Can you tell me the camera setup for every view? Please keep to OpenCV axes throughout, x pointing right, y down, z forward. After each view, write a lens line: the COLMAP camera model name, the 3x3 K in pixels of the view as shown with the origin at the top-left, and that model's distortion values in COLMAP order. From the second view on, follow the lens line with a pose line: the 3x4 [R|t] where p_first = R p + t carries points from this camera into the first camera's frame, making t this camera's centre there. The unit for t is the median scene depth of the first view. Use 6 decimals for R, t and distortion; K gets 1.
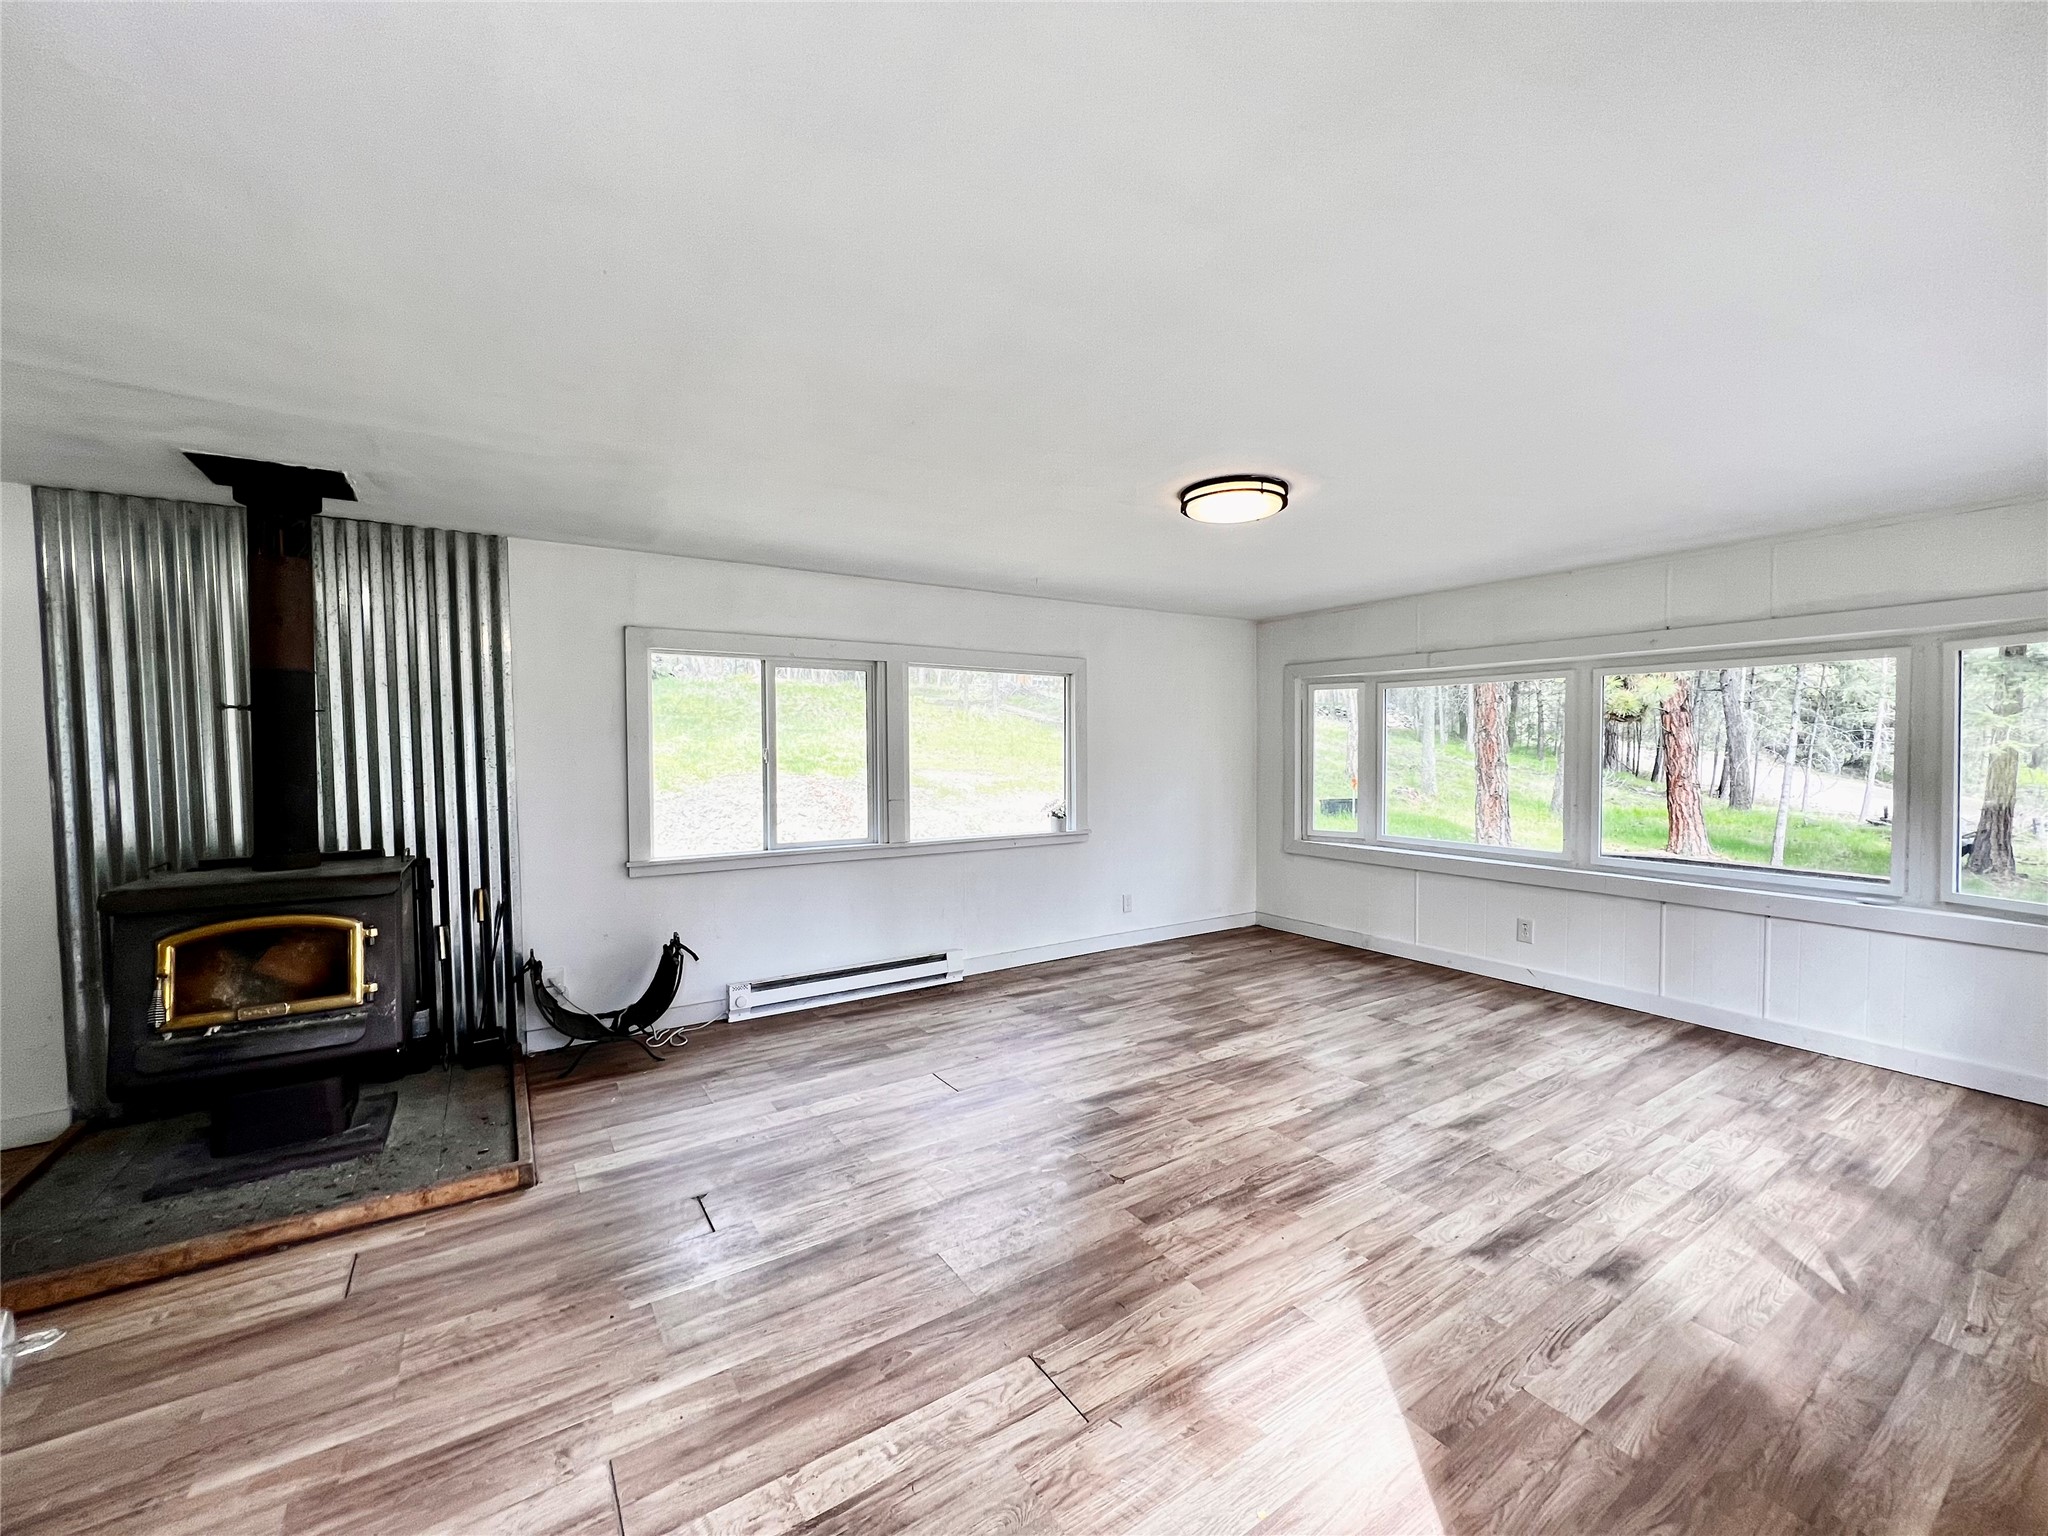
lens RADIAL K [[833.1, 0, 1024.0], [0, 833.1, 768.0], [0, 0, 1]] dist [-0.001396, 0.000015]
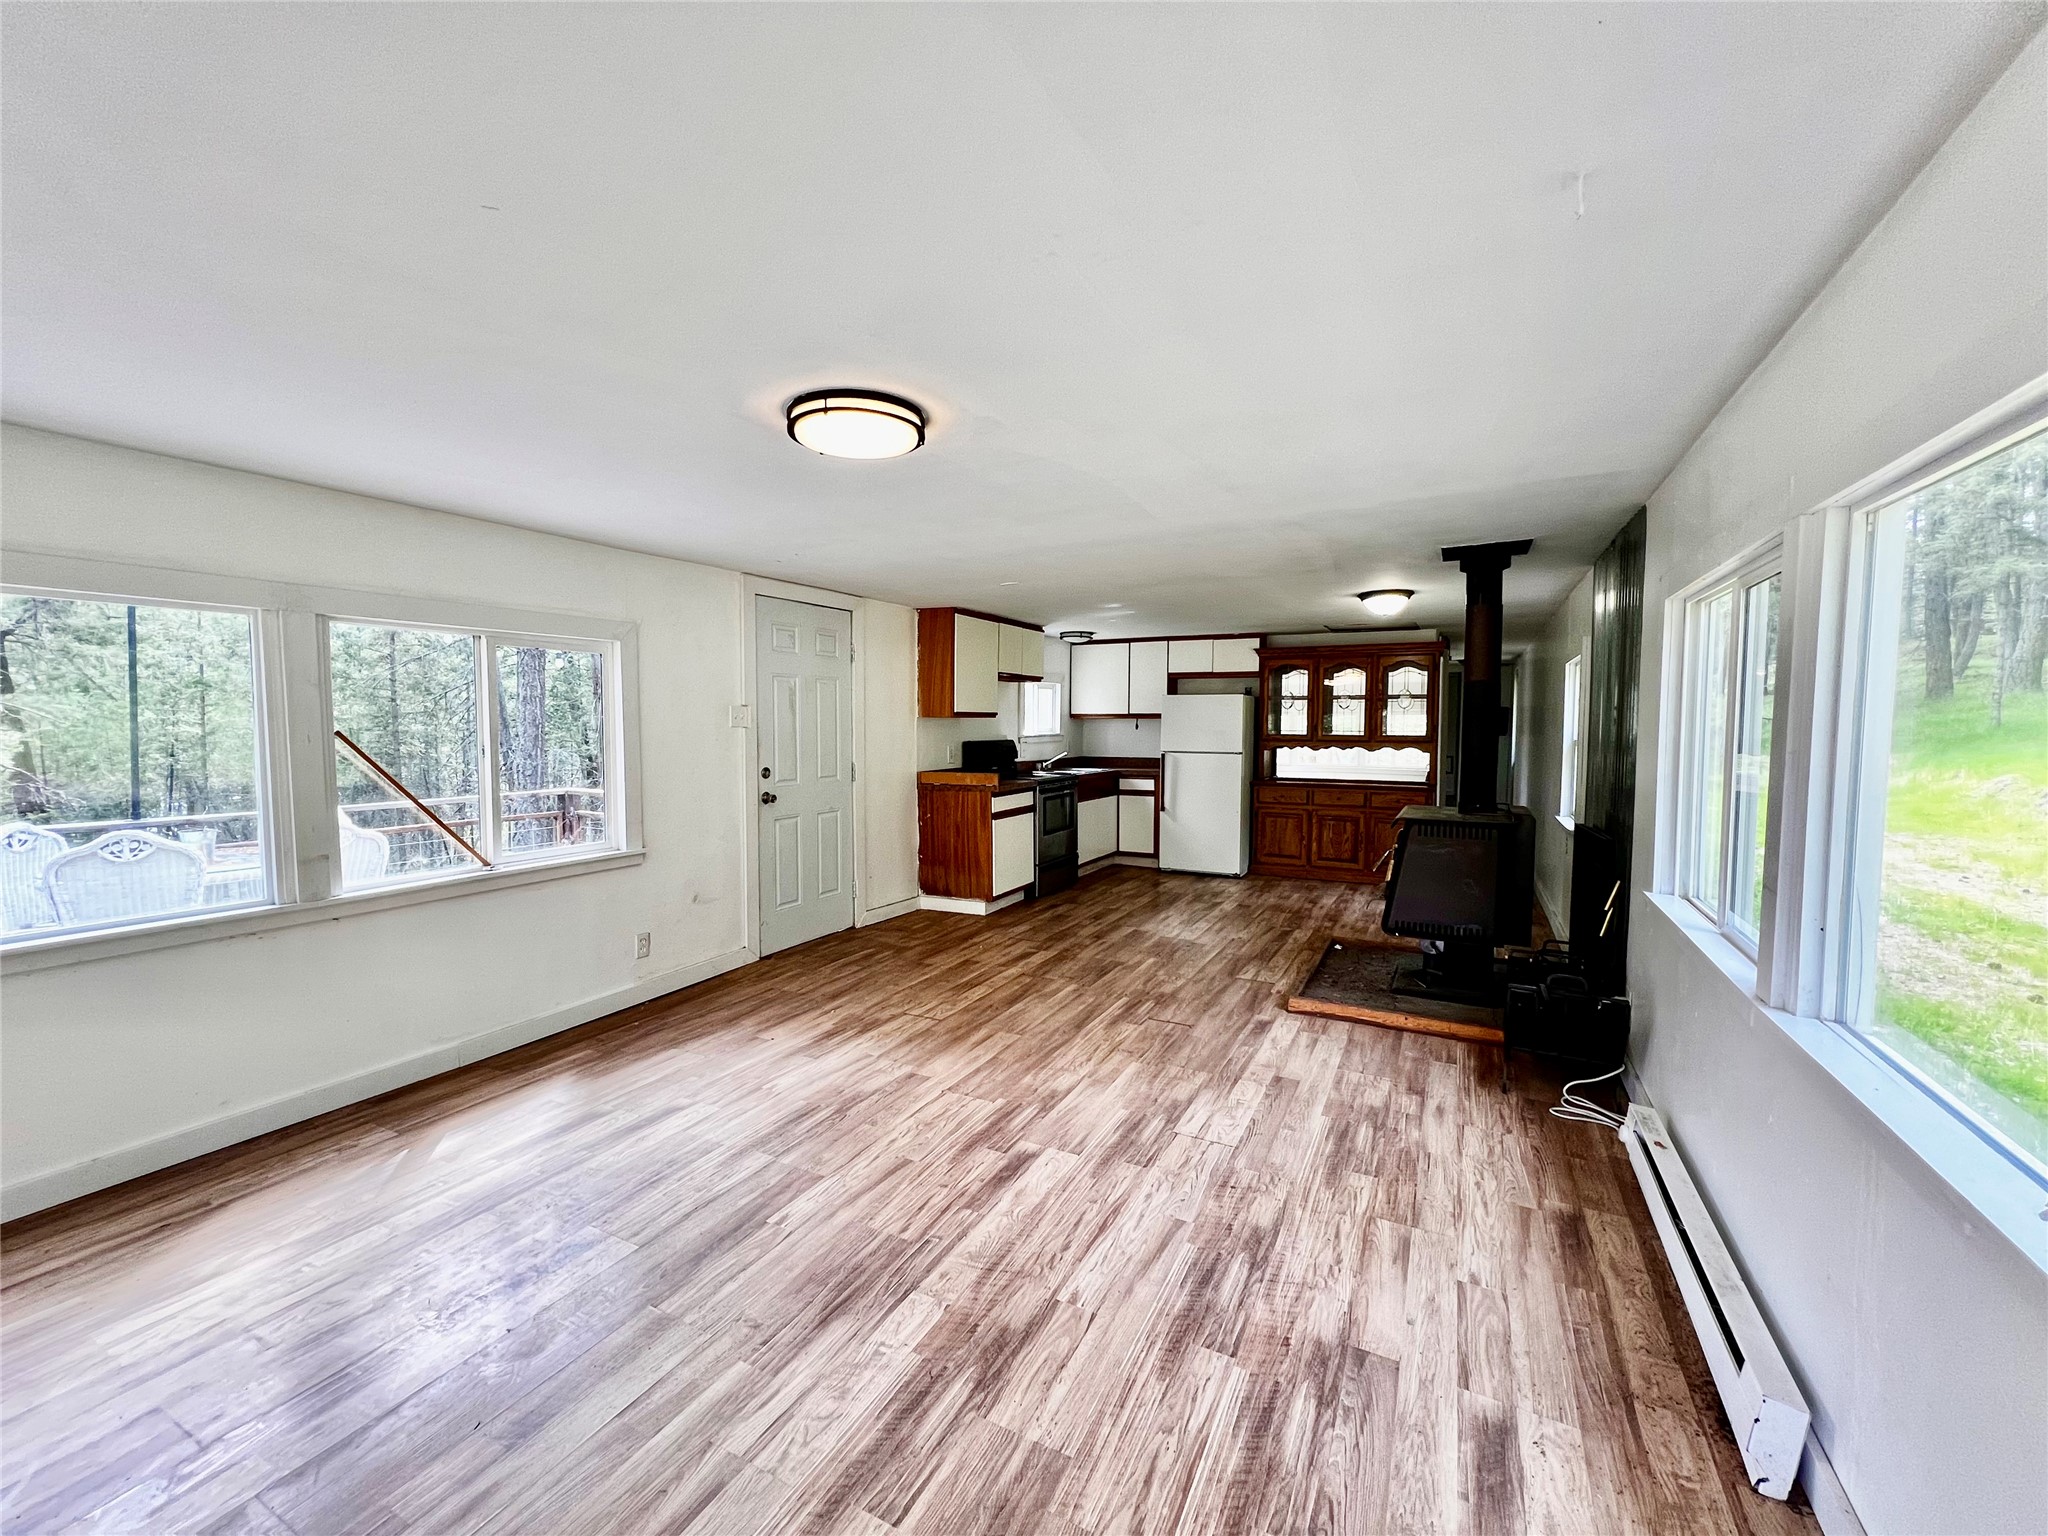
lens RADIAL K [[833.1, 0, 1024.0], [0, 833.1, 768.0], [0, 0, 1]] dist [-0.001396, 0.000015]
pose [[-0.877727, 0.032597, -0.478051, 0.499393], [-0.004752, 0.997042, 0.076711, -0.066407], [0.479138, 0.069603, -0.874976, 1.786071]]
